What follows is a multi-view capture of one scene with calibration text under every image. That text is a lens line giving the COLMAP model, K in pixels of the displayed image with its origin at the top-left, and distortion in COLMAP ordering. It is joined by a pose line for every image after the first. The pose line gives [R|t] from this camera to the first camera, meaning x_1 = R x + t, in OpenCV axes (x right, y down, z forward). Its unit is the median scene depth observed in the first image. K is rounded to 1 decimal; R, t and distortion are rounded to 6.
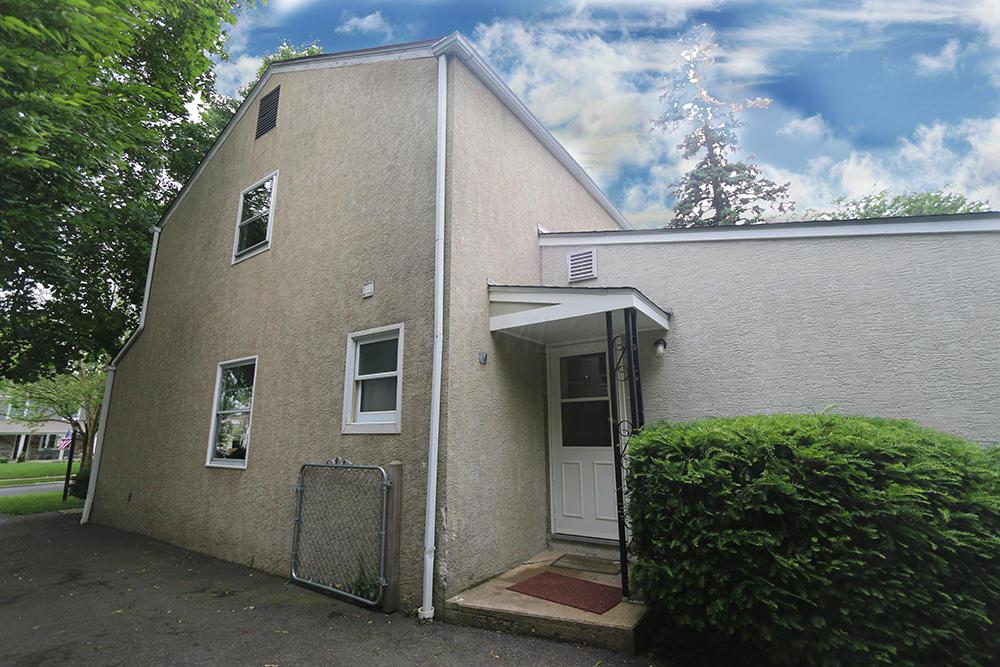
lens RADIAL K [[463.8, 0, 505.7], [0, 463.8, 330.3], [0, 0, 1]] dist [-0.011637, 0.000186]
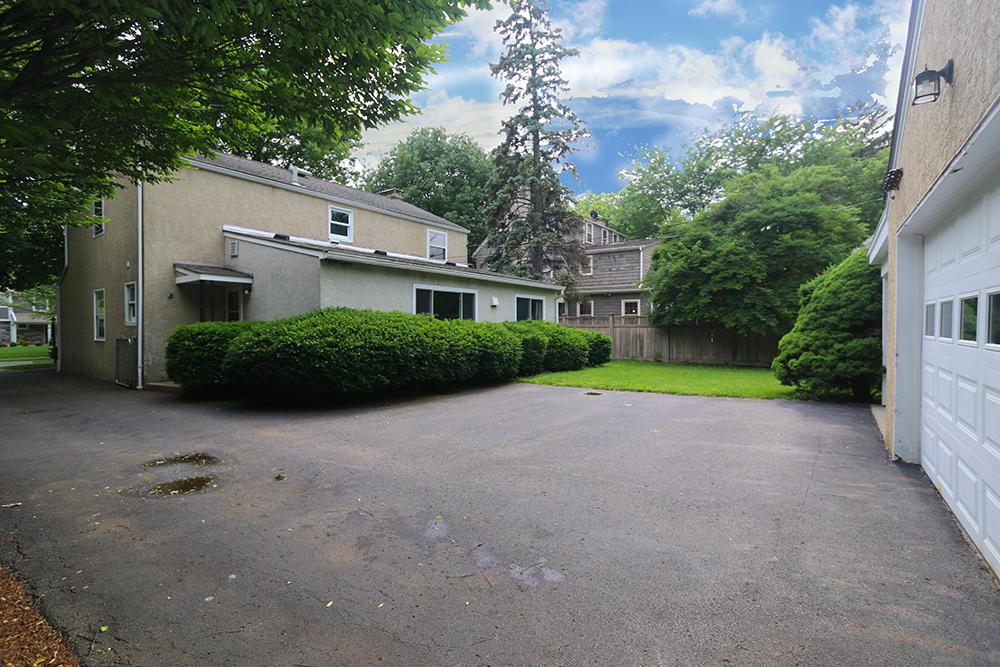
lens RADIAL K [[463.8, 0, 505.7], [0, 463.8, 330.3], [0, 0, 1]] dist [-0.011637, 0.000186]
pose [[0.999251, 0.010979, -0.037097, 1.630025], [-0.002281, 0.973938, 0.226801, -0.285513], [0.038621, -0.226546, 0.973234, -1.192191]]
